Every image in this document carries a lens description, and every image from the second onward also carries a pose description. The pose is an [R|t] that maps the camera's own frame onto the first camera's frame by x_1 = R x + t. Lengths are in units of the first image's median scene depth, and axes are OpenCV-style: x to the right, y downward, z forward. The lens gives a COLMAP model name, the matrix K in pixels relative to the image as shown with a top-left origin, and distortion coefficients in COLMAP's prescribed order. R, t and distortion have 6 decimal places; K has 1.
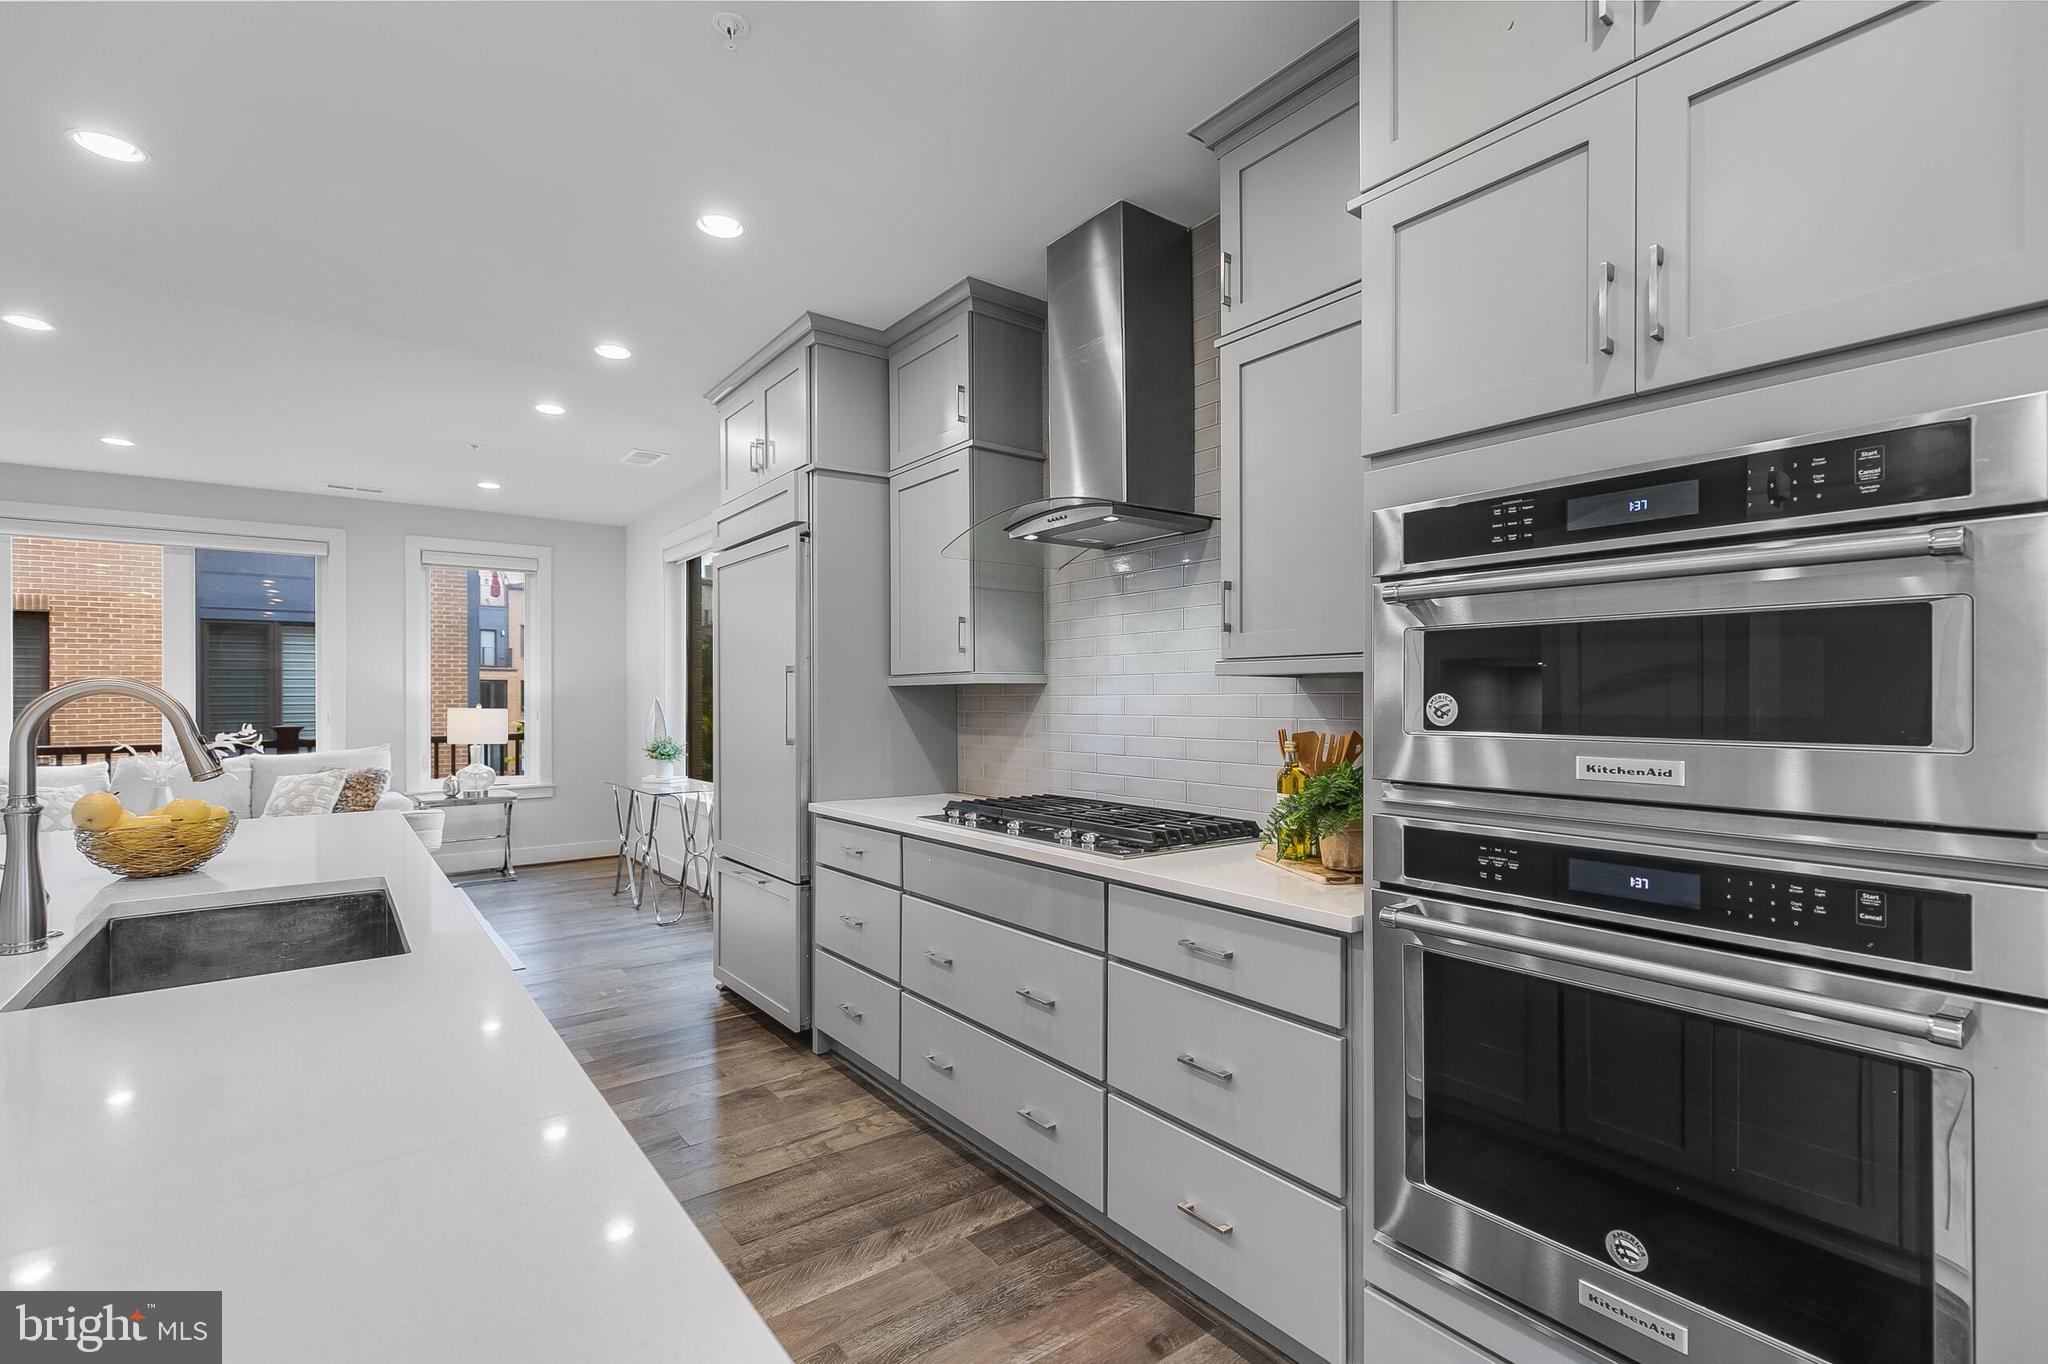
lens RADIAL K [[926.7, 0, 1020.7], [0, 926.7, 695.7], [0, 0, 1]] dist [0.008536, -0.002138]
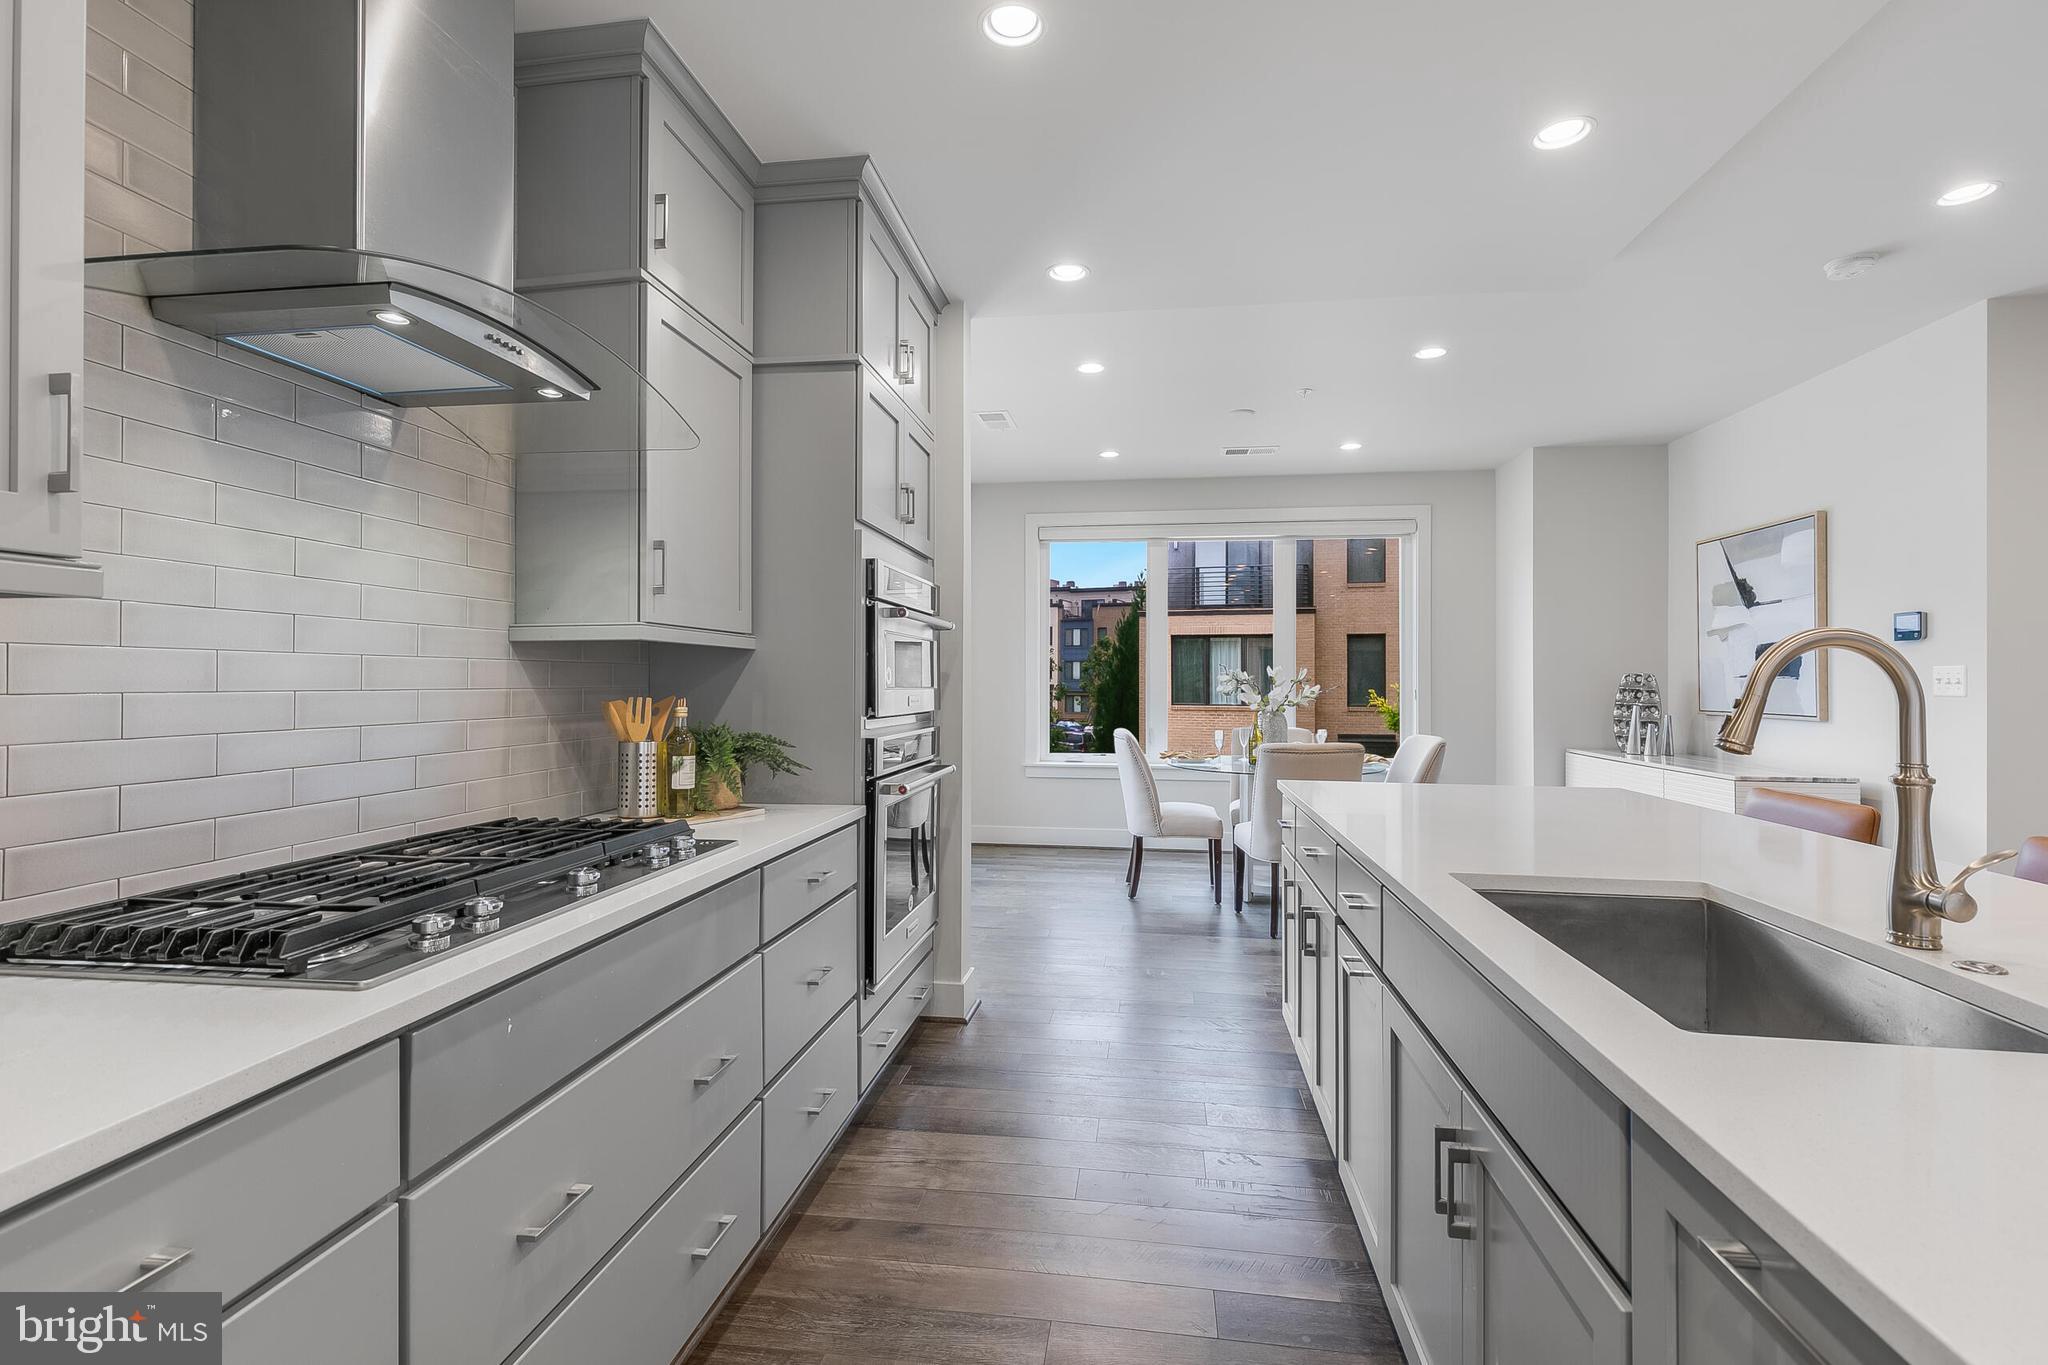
lens RADIAL K [[926.7, 0, 1017.5], [0, 926.7, 669.3], [0, 0, 1]] dist [0.008536, -0.002138]
pose [[-0.699731, 0.011682, 0.714311, -0.528089], [-0.000760, 0.999854, -0.017096, 0.017052], [-0.714406, -0.012505, -0.699619, 1.049782]]
